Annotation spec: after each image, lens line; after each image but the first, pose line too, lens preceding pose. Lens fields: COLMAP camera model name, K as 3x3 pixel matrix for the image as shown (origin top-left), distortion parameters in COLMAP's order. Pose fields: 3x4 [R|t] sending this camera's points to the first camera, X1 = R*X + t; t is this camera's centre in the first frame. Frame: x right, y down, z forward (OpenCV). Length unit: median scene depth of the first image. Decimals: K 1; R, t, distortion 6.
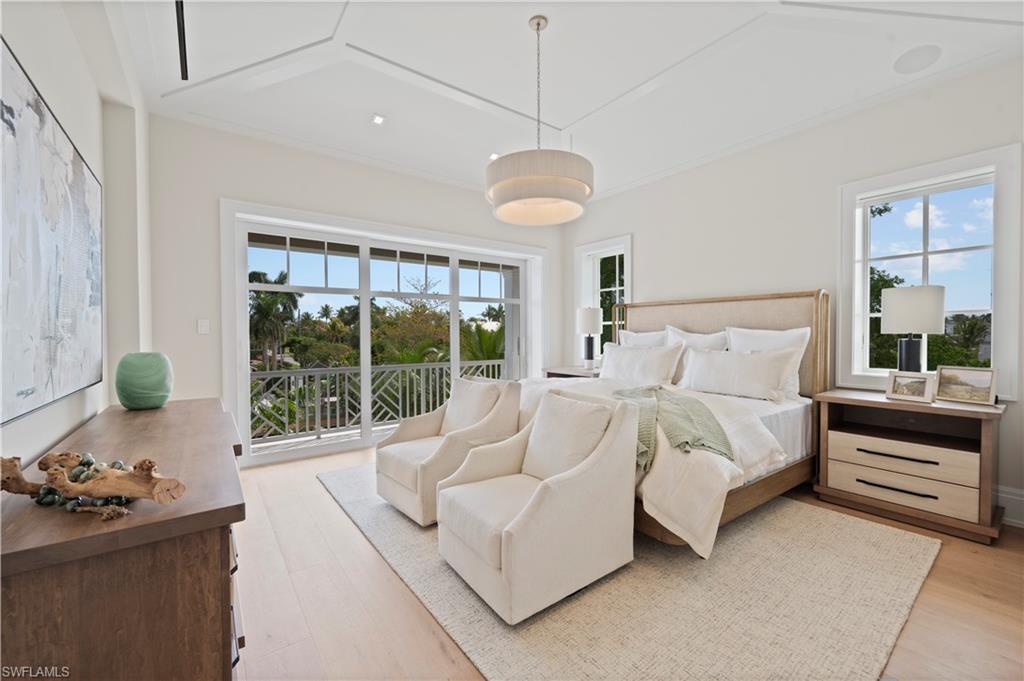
lens RADIAL K [[407.6, 0, 514.3], [0, 407.6, 335.1], [0, 0, 1]] dist [0.000082, 0.000015]
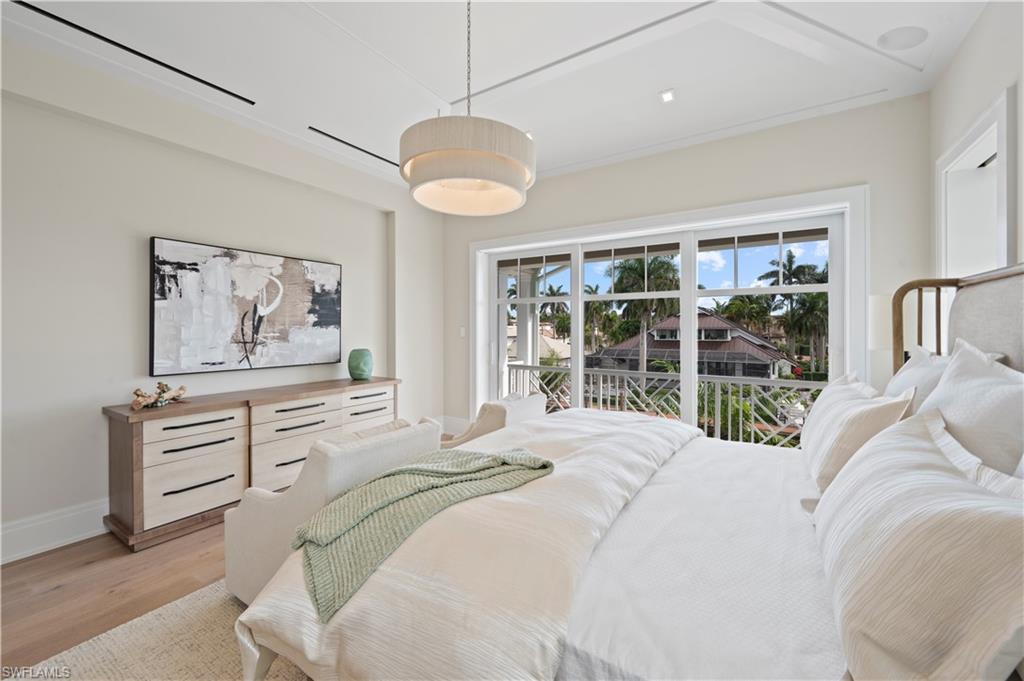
lens RADIAL K [[407.6, 0, 514.3], [0, 407.6, 335.1], [0, 0, 1]] dist [0.000082, 0.000015]
pose [[0.349524, 0.010249, -0.936872, 0.532589], [-0.005281, 0.999946, 0.008969, -0.020026], [0.936913, 0.001813, 0.349559, 0.498537]]
